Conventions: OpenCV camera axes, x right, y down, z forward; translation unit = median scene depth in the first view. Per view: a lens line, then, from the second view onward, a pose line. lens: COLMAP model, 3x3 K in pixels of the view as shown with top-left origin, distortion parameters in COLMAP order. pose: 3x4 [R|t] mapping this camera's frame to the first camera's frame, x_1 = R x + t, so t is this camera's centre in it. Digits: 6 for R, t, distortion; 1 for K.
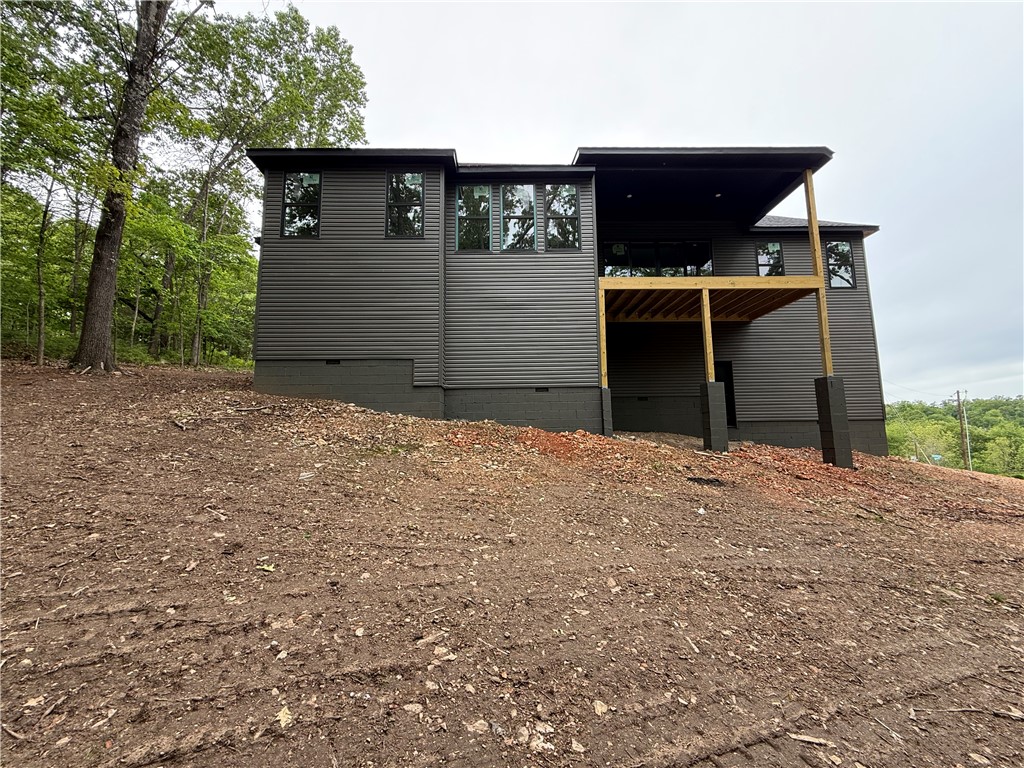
lens RADIAL K [[406.9, 0, 509.9], [0, 406.9, 384.1], [0, 0, 1]] dist [-0.000526, 0.000171]
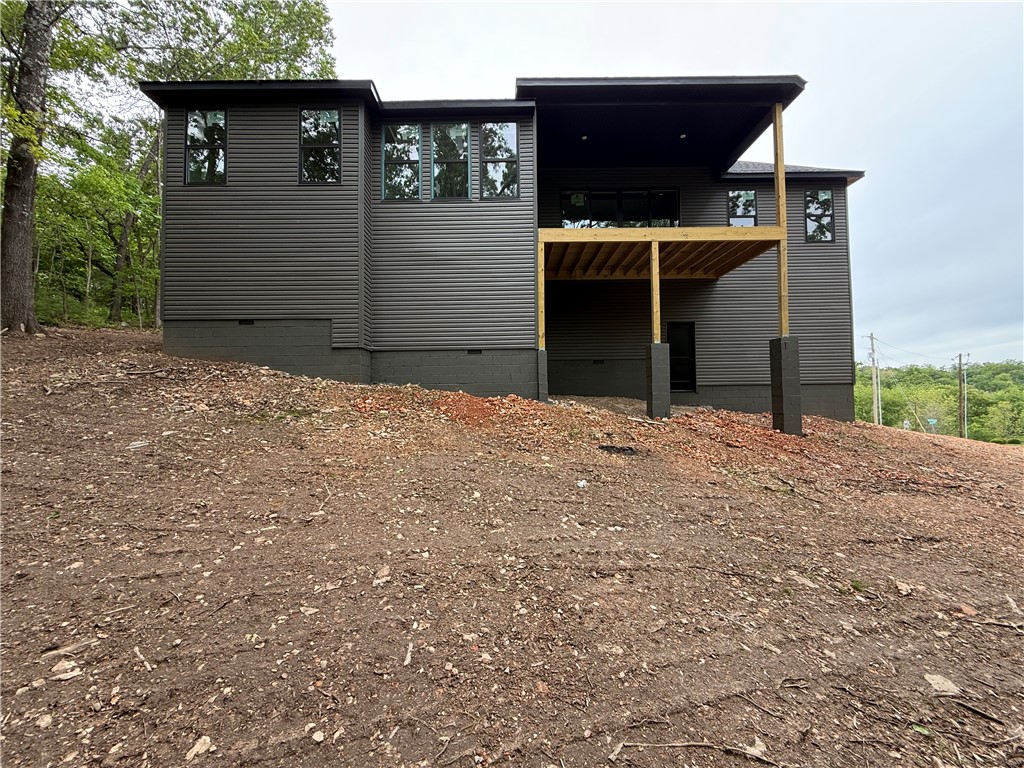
lens RADIAL K [[406.9, 0, 509.9], [0, 406.9, 384.1], [0, 0, 1]] dist [-0.000526, 0.000171]
pose [[0.999929, -0.000060, -0.011917, 0.167629], [0.001110, 0.996108, 0.088131, 0.005013], [0.011866, -0.088138, 0.996038, 0.056838]]
